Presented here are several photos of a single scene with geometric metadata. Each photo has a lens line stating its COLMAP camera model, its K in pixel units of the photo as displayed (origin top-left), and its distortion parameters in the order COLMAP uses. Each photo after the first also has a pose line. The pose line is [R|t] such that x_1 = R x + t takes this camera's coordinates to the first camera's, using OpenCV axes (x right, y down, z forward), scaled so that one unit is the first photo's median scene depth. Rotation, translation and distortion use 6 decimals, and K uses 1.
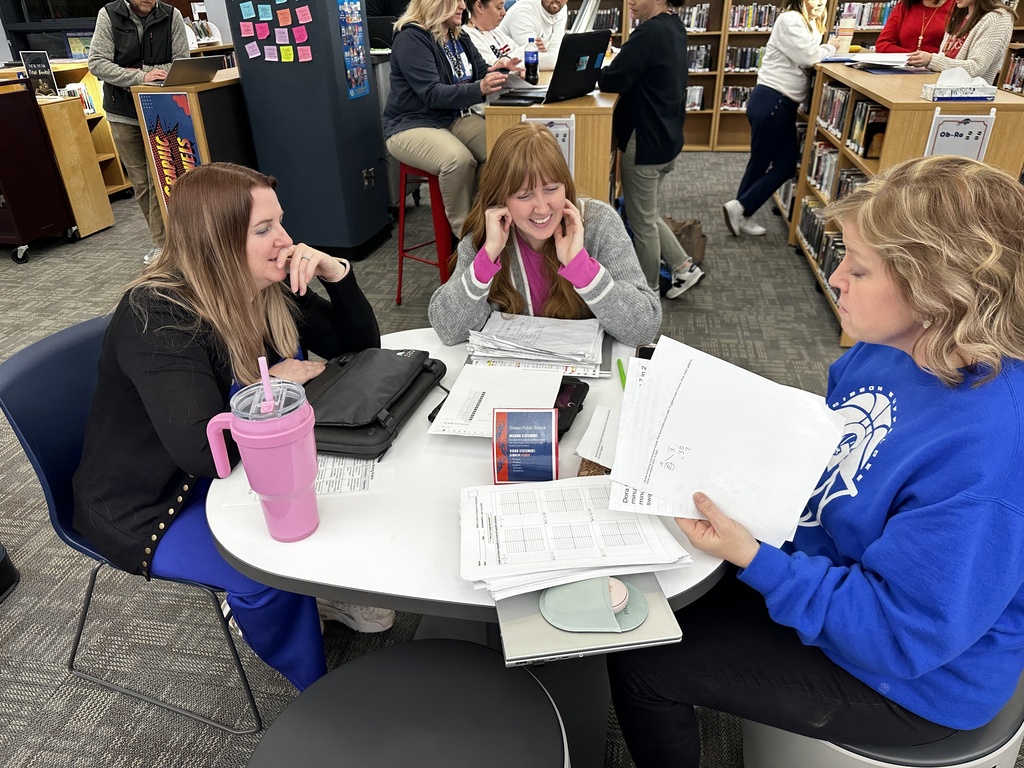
lens RADIAL K [[709.9, 0, 510.7], [0, 709.9, 380.9], [0, 0, 1]] dist [-0.005916, -0.005259]
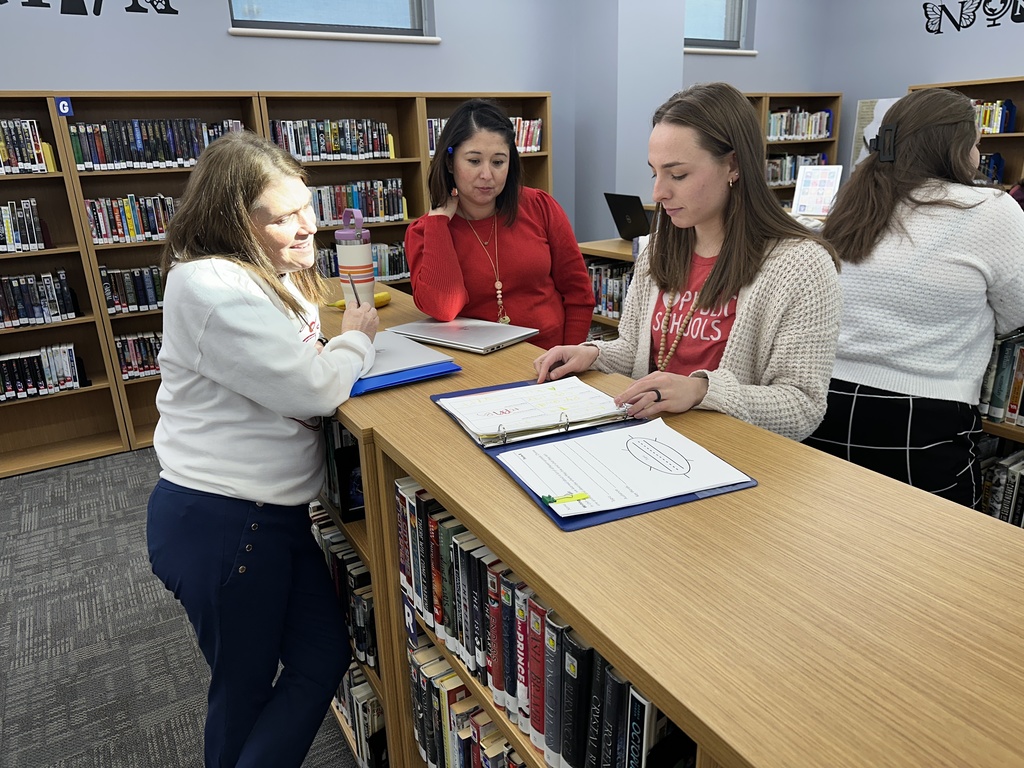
lens RADIAL K [[709.9, 0, 509.7], [0, 709.9, 388.6], [0, 0, 1]] dist [-0.005916, -0.005259]
pose [[0.742702, -0.211083, 0.635482, 0.181071], [0.330572, 0.940889, -0.073819, -0.252870], [-0.582336, 0.264898, 0.768579, 0.445649]]
